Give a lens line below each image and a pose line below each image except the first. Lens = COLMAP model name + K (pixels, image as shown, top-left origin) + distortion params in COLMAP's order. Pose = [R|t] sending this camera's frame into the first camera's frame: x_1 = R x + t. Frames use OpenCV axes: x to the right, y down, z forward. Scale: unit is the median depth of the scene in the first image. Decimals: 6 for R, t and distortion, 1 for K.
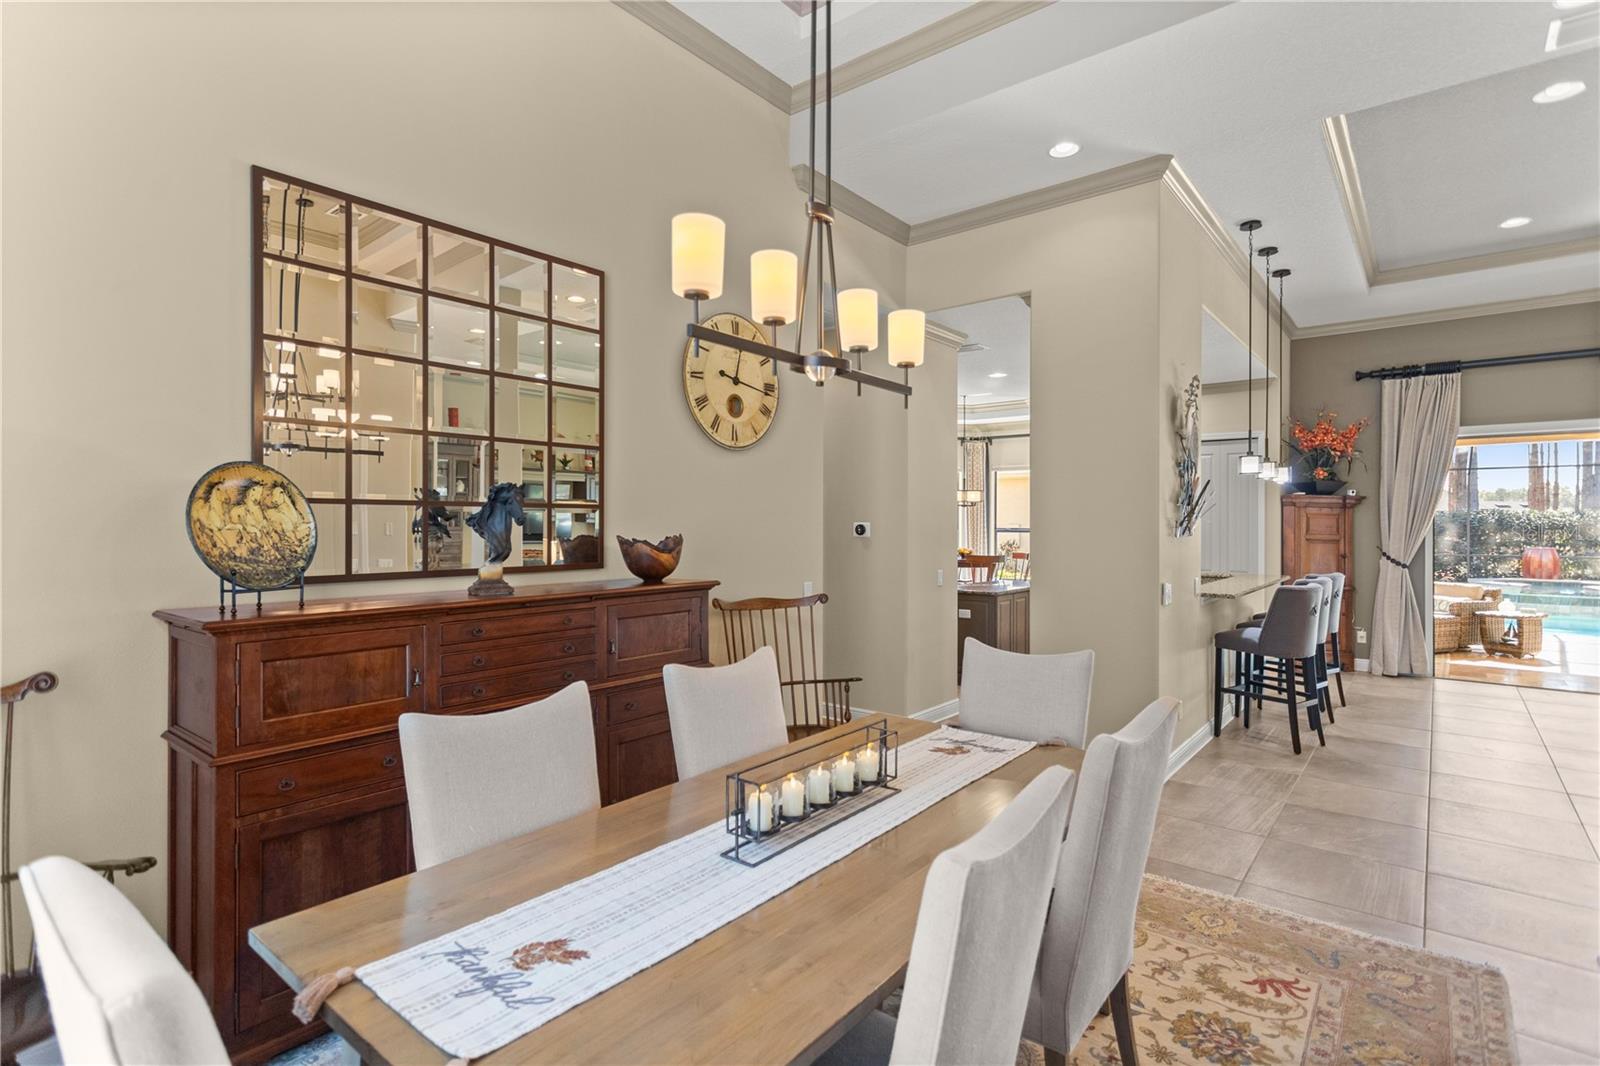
lens RADIAL K [[778.7, 0, 805.1], [0, 778.7, 528.5], [0, 0, 1]] dist [0.011670, 0.000191]
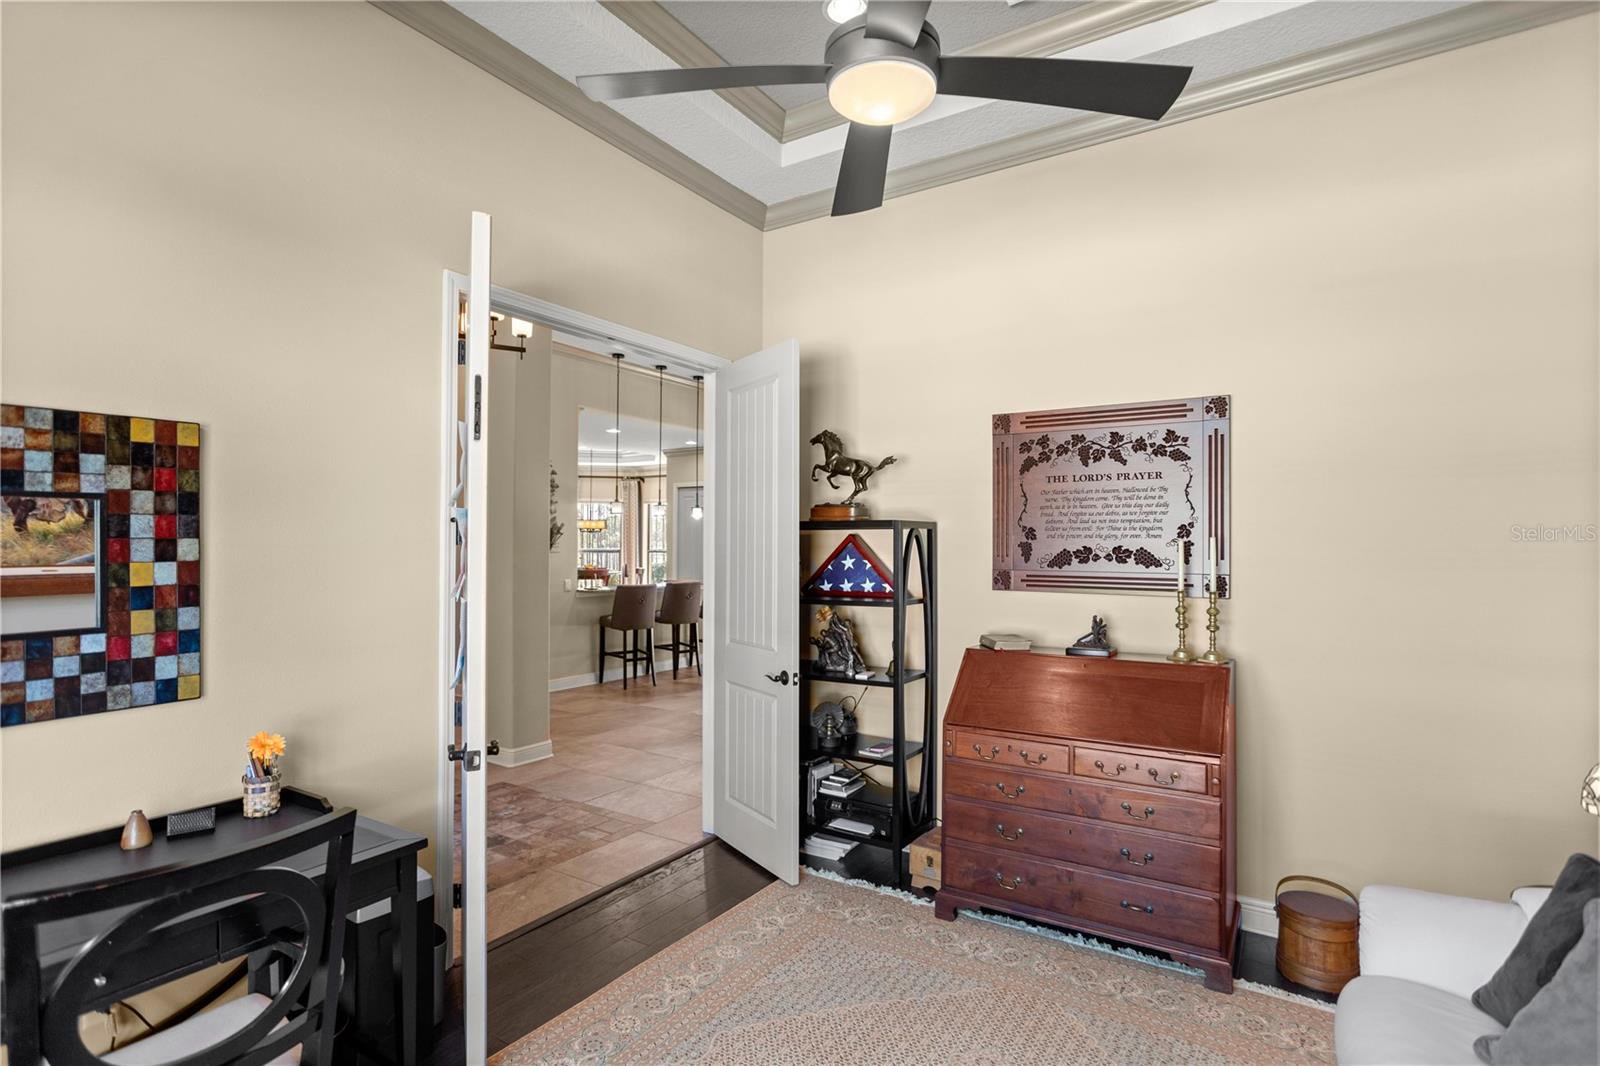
lens RADIAL K [[805.4, 0, 803.6], [0, 805.4, 538.7], [0, 0, 1]] dist [0.000729, 0.002322]
pose [[0.994640, 0.002927, 0.103353, 0.542037], [-0.001104, 0.999843, -0.017692, 0.006304], [-0.103389, 0.017483, 0.994487, -0.455712]]
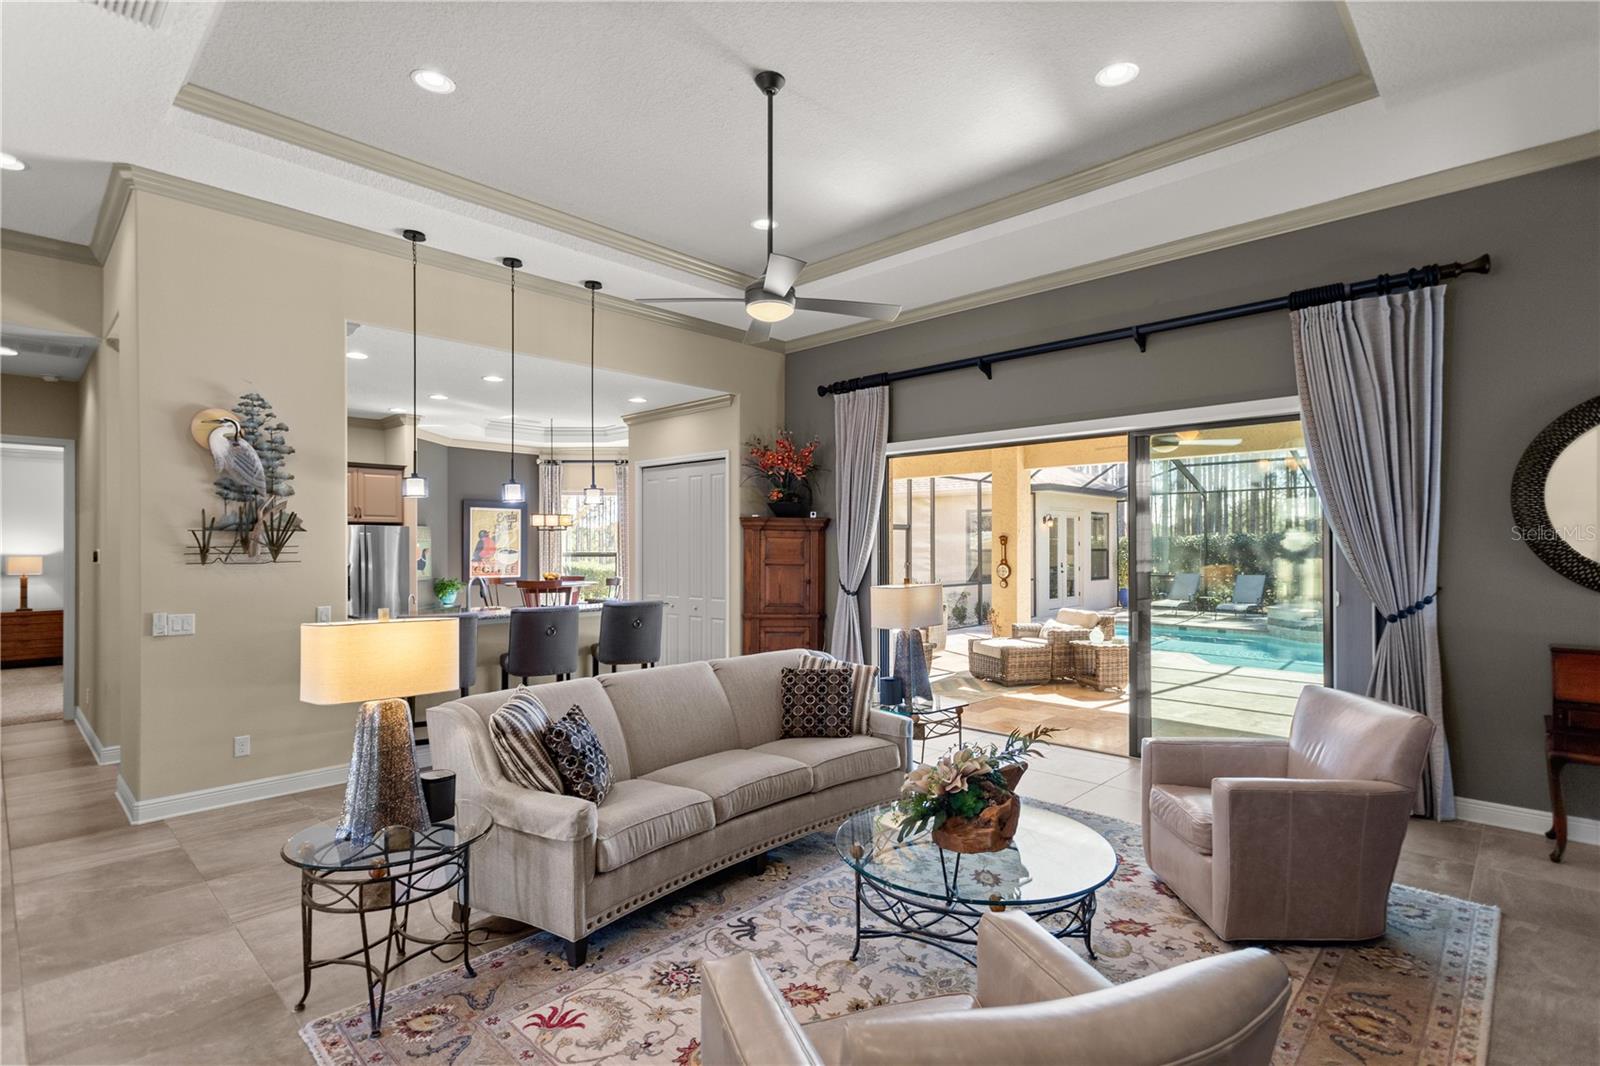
lens RADIAL K [[778.7, 0, 801.0], [0, 778.7, 543.2], [0, 0, 1]] dist [0.011670, 0.000191]
pose [[0.996398, -0.007097, -0.084505, 0.785753], [0.005725, 0.999848, -0.016467, 0.004310], [0.084609, 0.015924, 0.996287, 0.068292]]
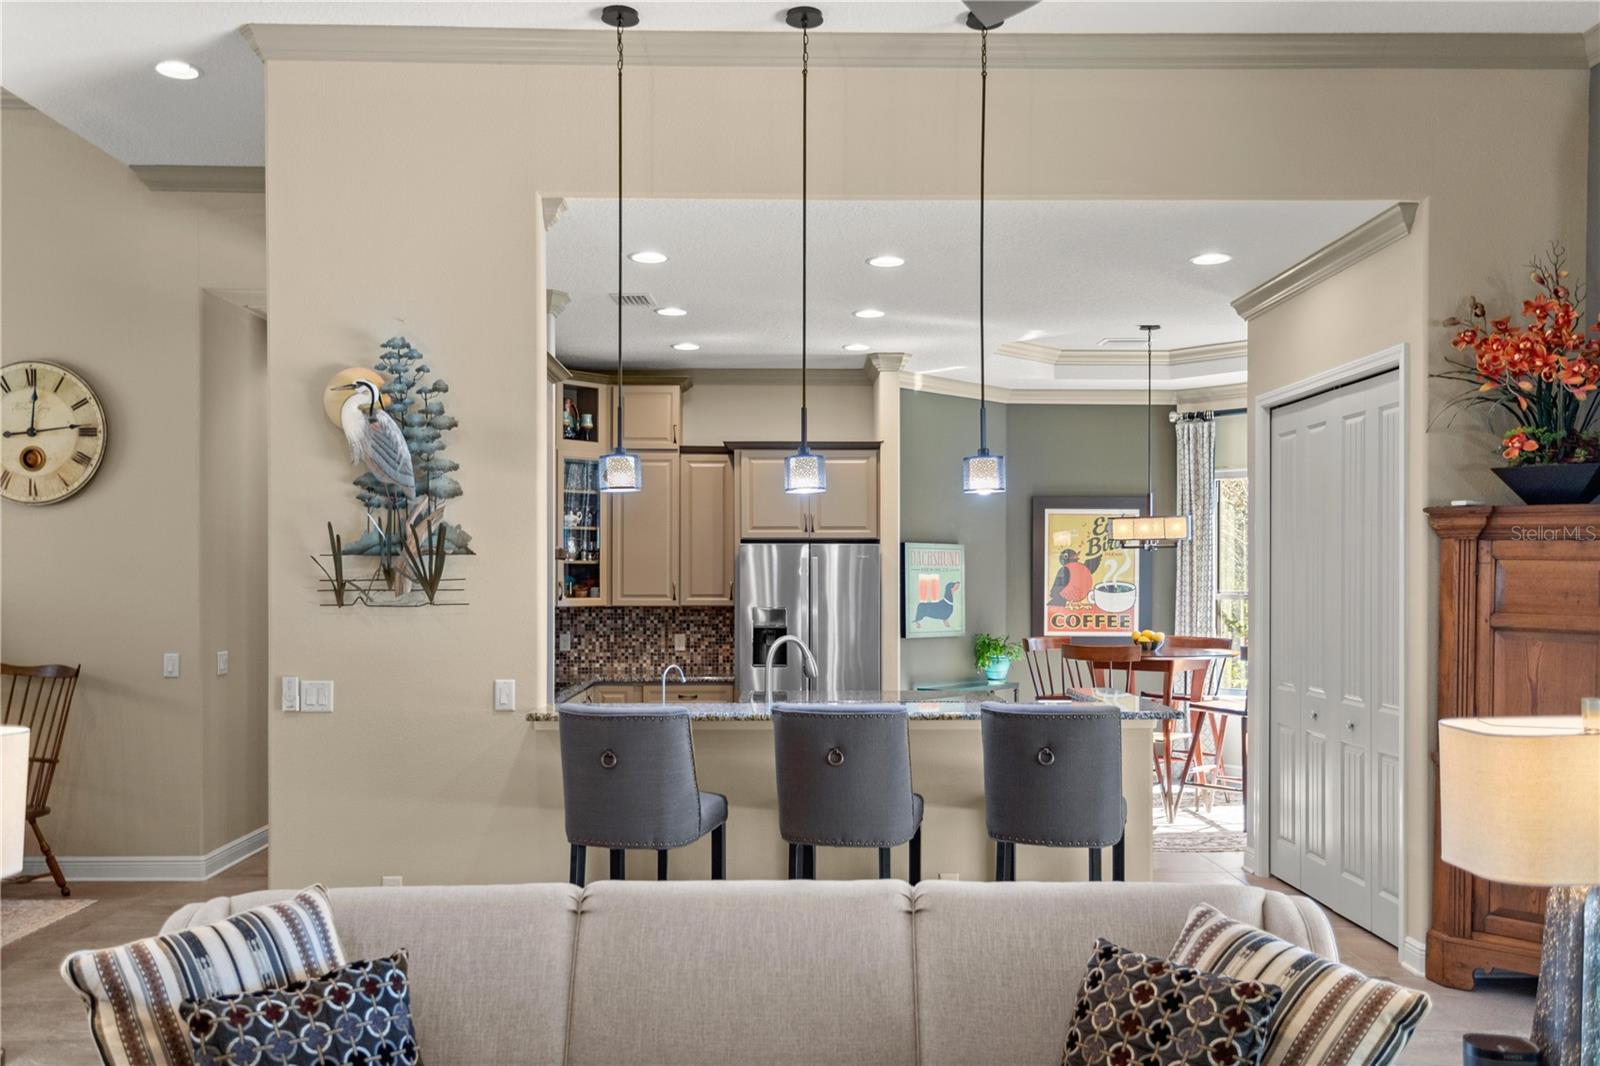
lens RADIAL K [[1313.7, 0, 813.0], [0, 1313.7, 579.6], [0, 0, 1]] dist [0.000808, -0.002444]
pose [[0.640614, -0.003633, -0.767855, 0.937016], [-0.006396, 0.999929, -0.010067, -0.000477], [0.767837, 0.011360, 0.640545, 0.382366]]
